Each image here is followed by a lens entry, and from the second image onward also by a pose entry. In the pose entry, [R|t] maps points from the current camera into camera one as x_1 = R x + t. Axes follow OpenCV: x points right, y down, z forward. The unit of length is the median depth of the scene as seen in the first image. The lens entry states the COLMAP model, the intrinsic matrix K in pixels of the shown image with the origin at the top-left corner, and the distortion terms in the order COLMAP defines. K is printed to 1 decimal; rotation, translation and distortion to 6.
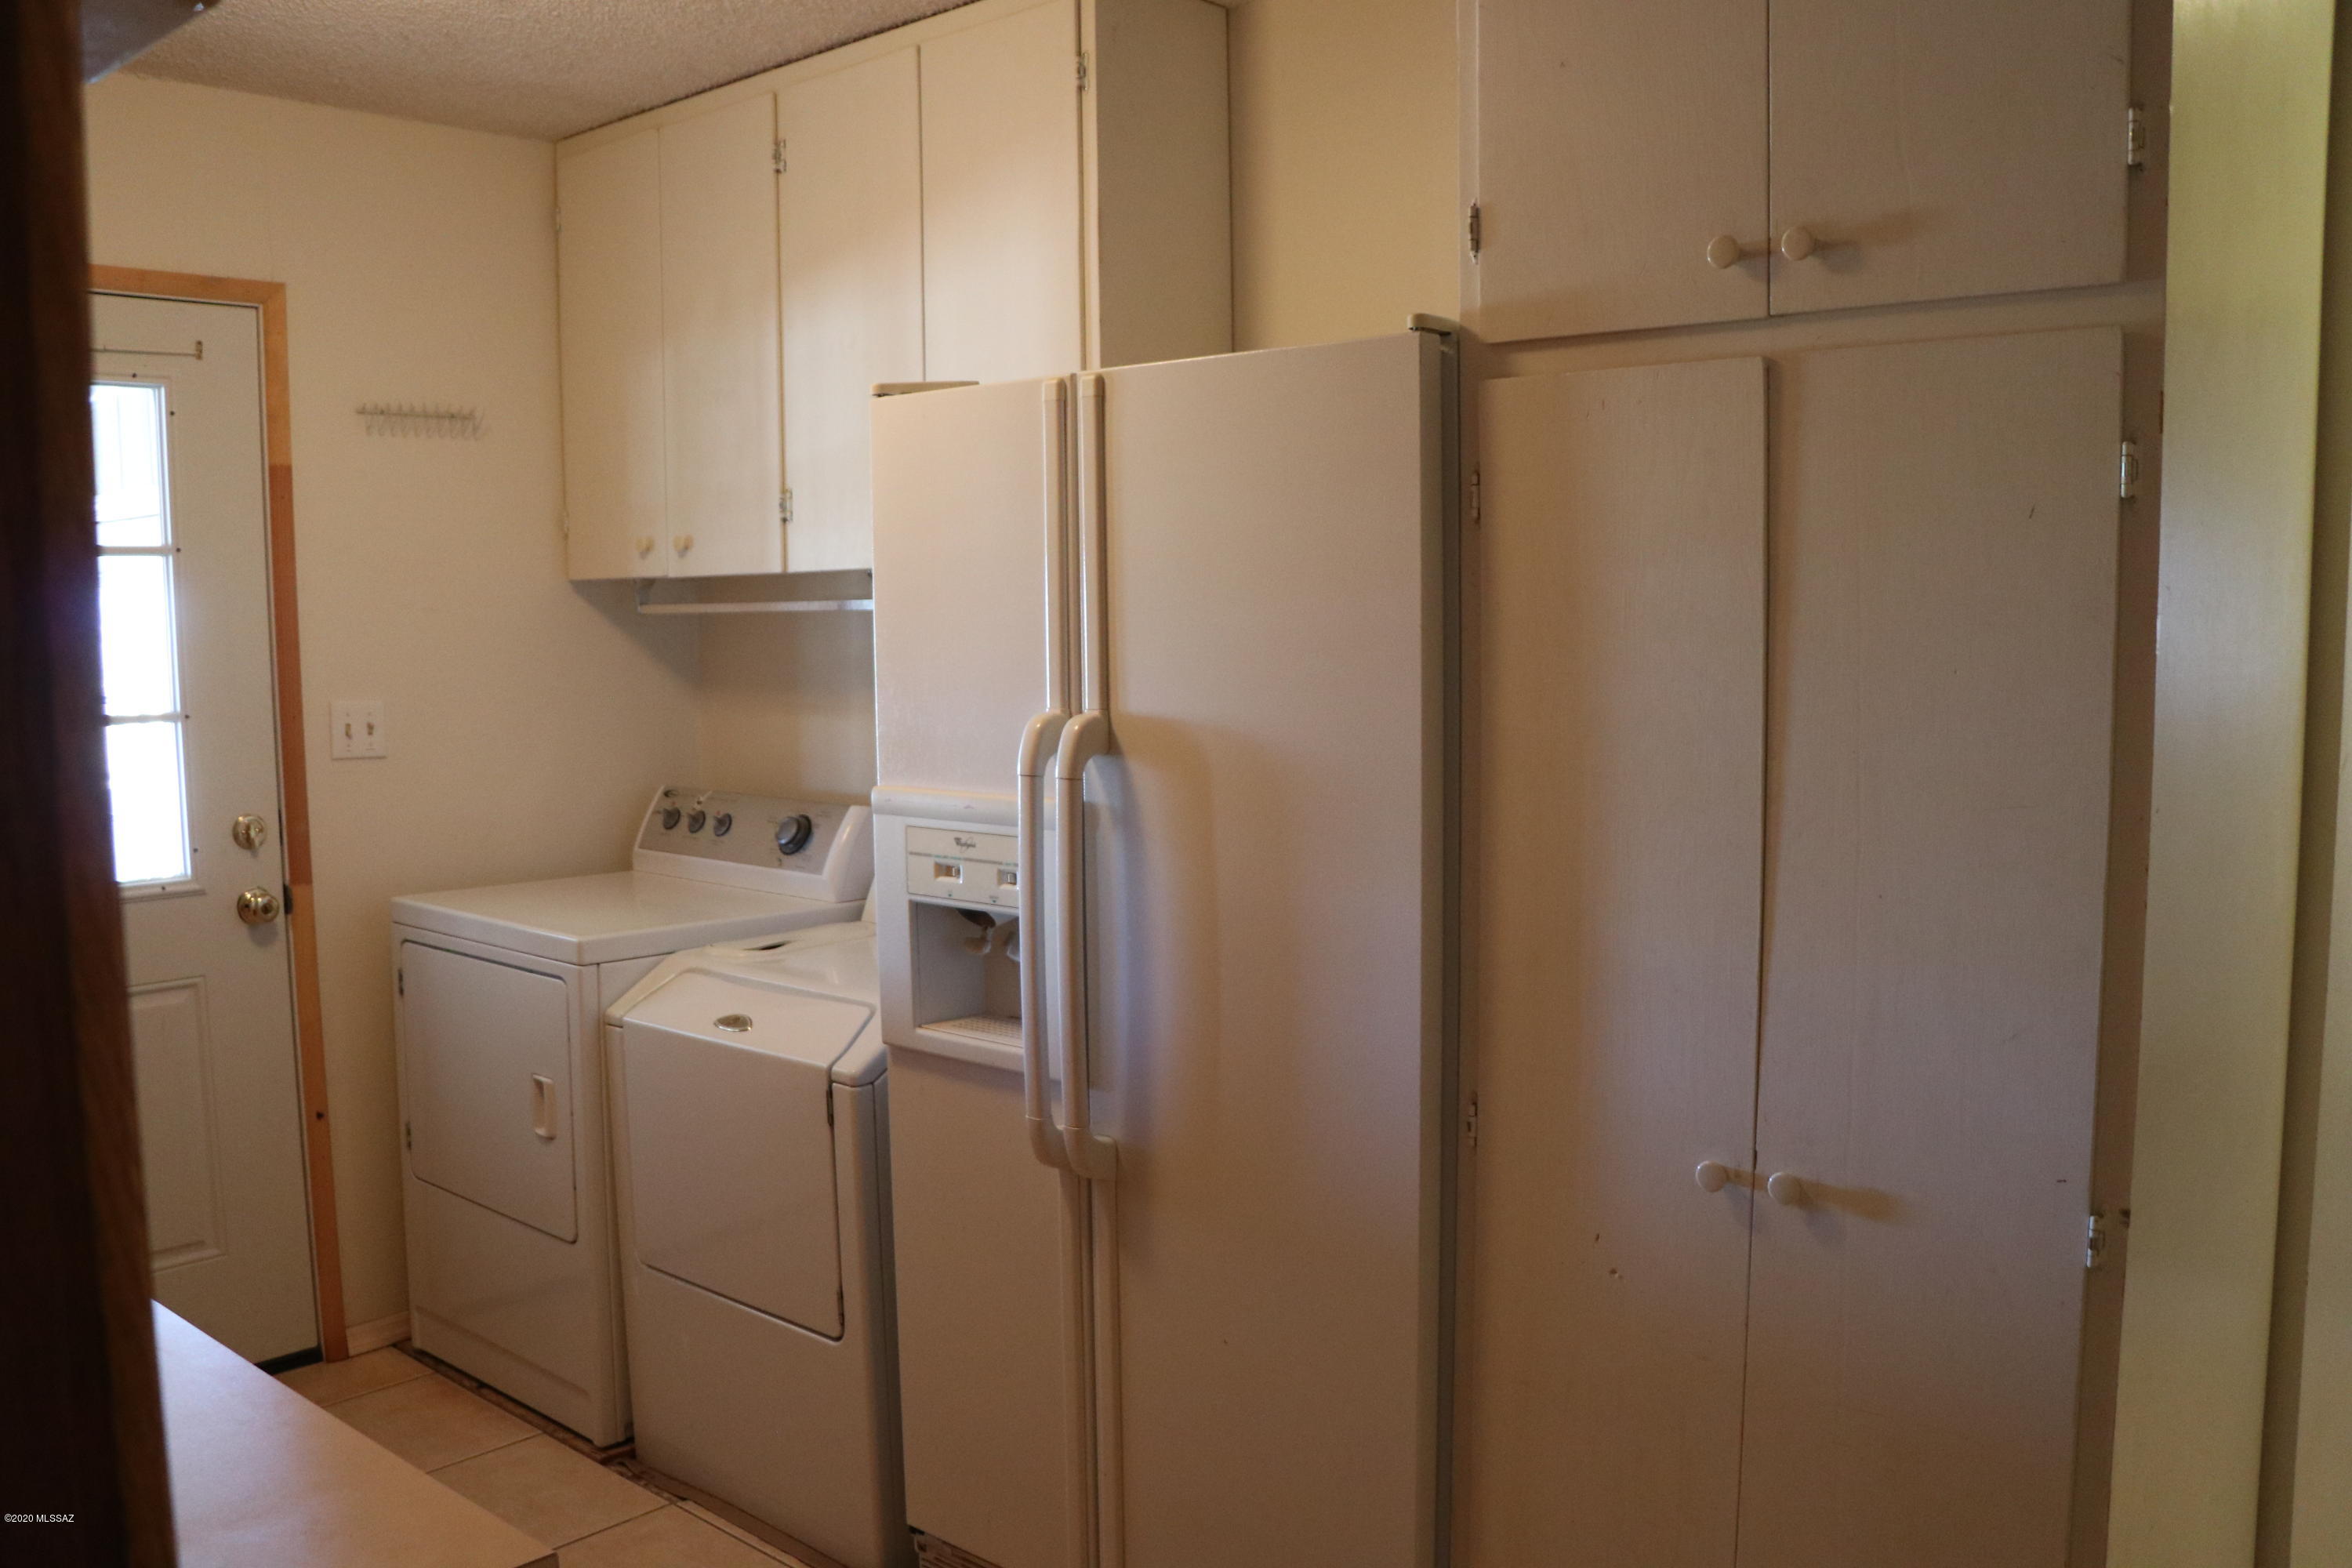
lens RADIAL K [[1899.8, 0, 1162.9], [0, 1899.8, 804.5], [0, 0, 1]] dist [-0.193587, 0.156917]
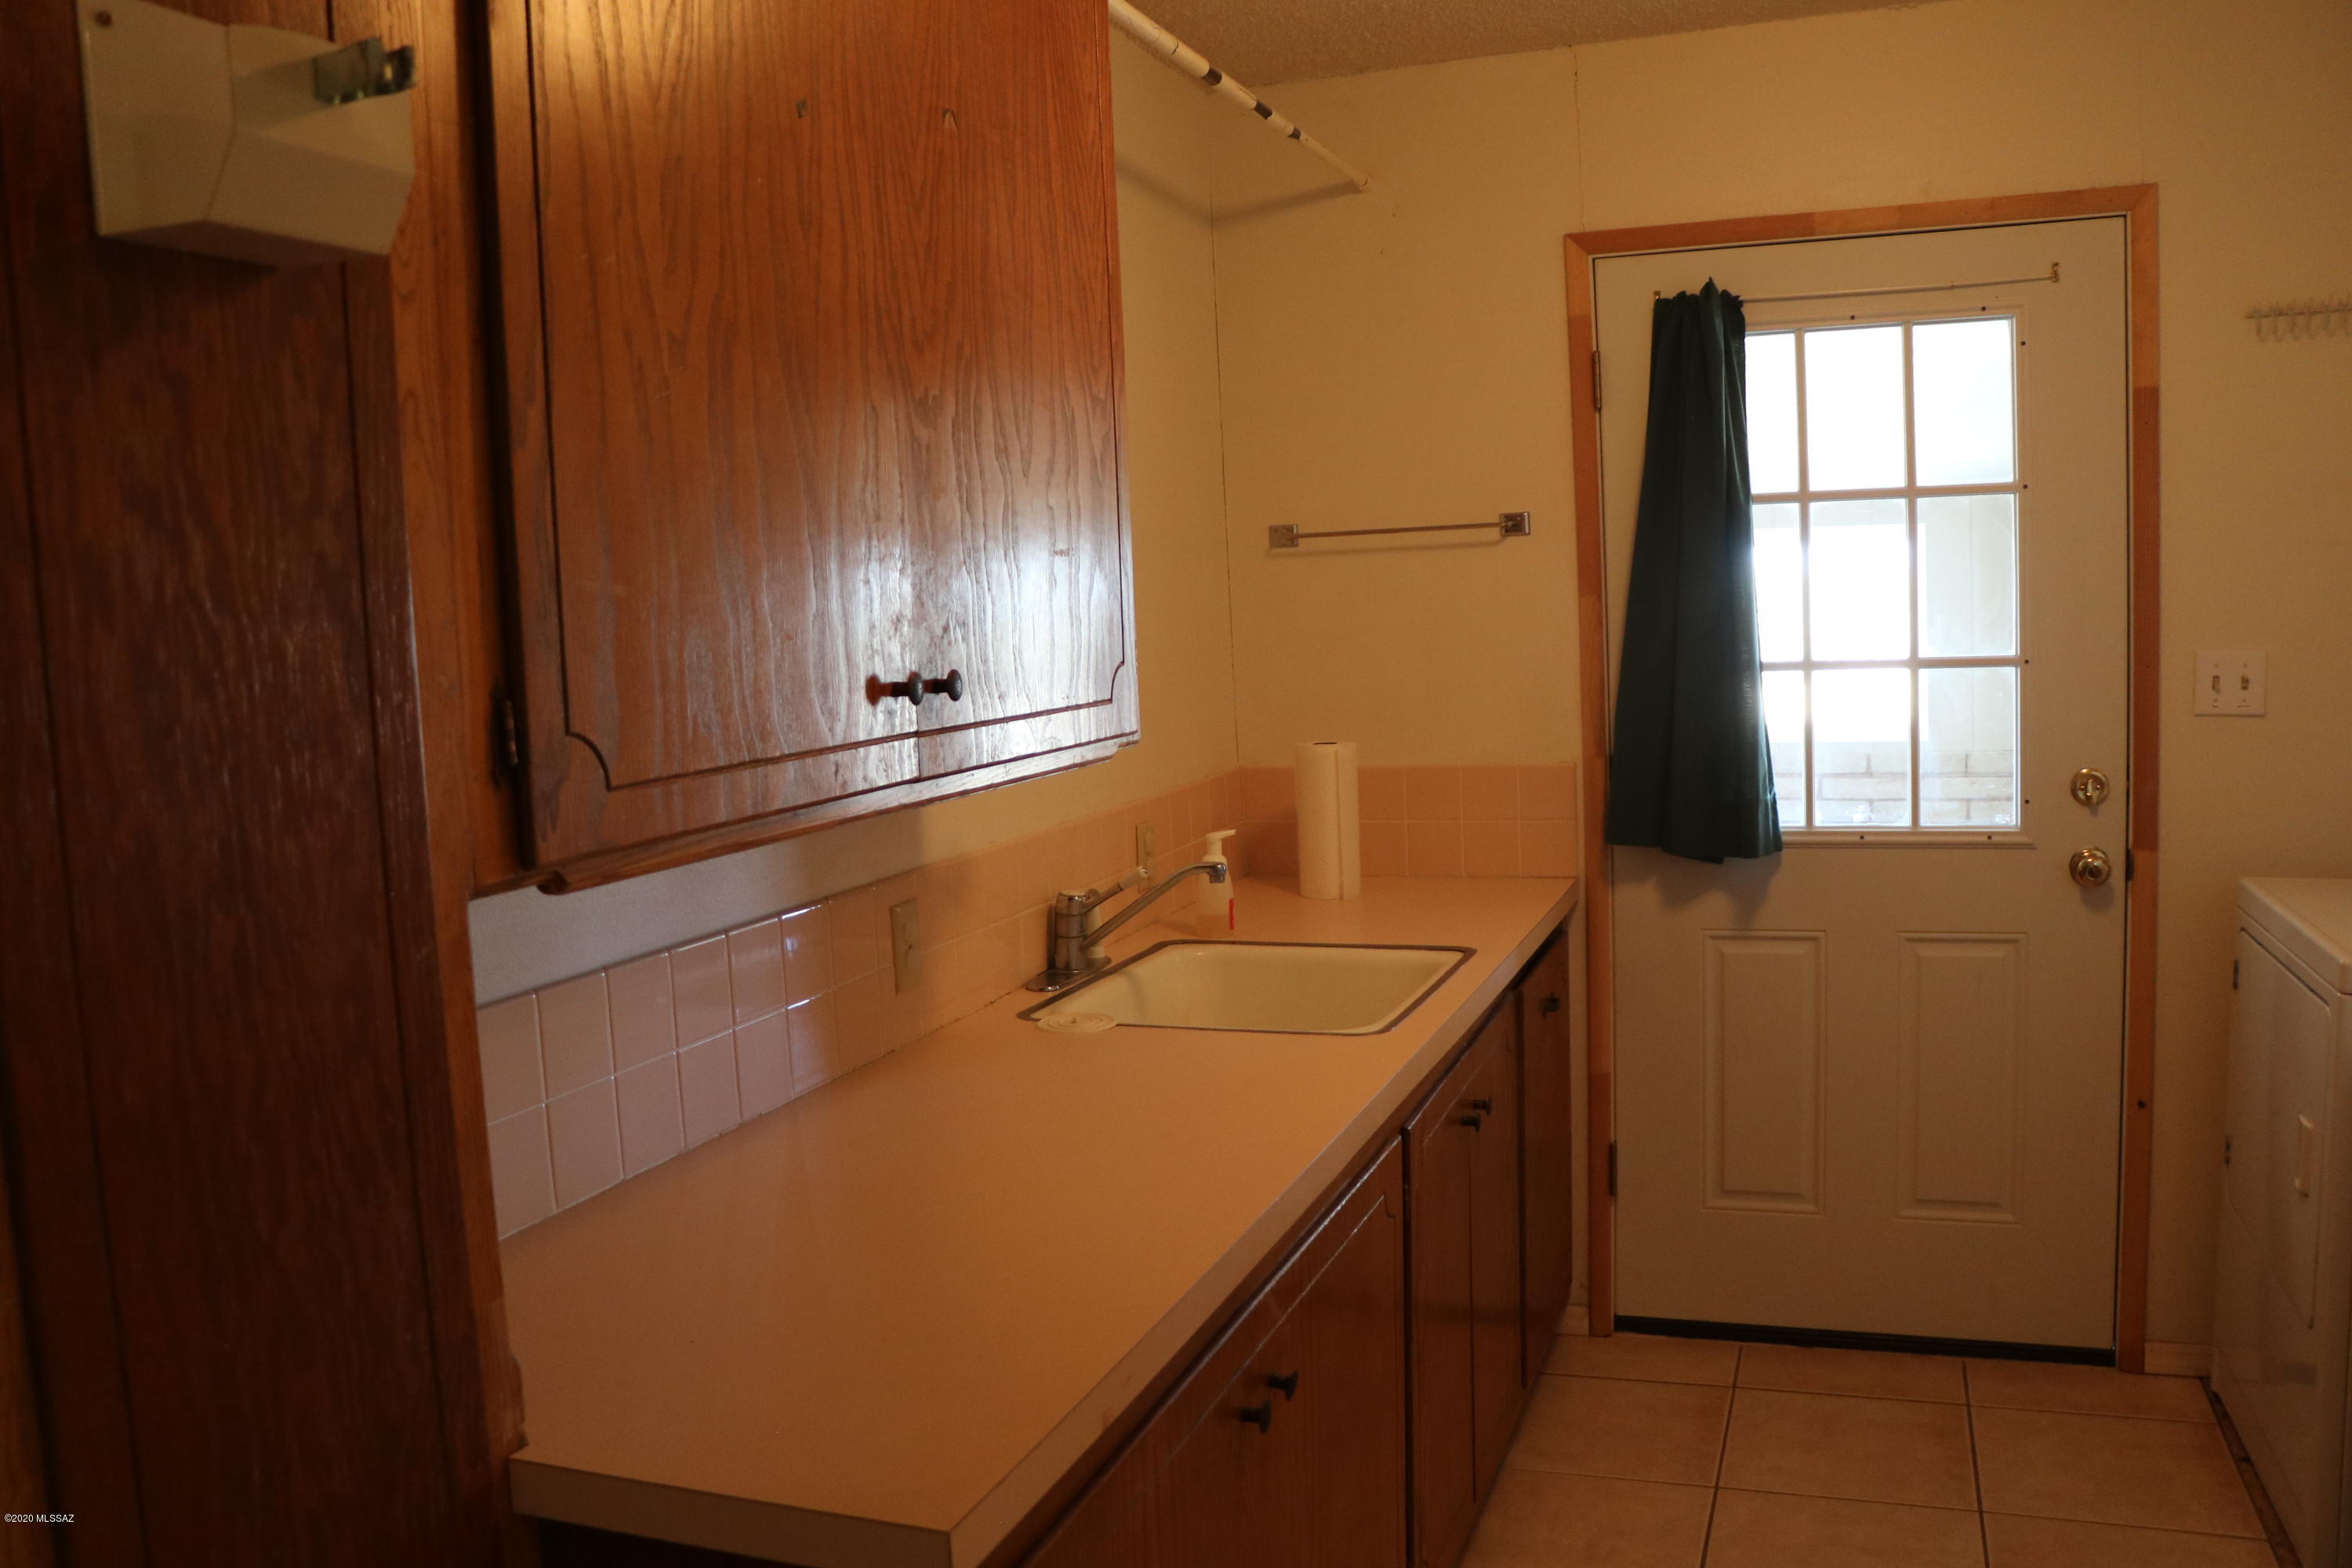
lens RADIAL K [[1899.8, 0, 1162.9], [0, 1899.8, 804.5], [0, 0, 1]] dist [-0.193587, 0.156917]
pose [[0.356834, 0.097655, -0.929050, 0.195917], [-0.057333, 0.994936, 0.082560, -0.025947], [0.932407, 0.023805, 0.360626, 0.224884]]
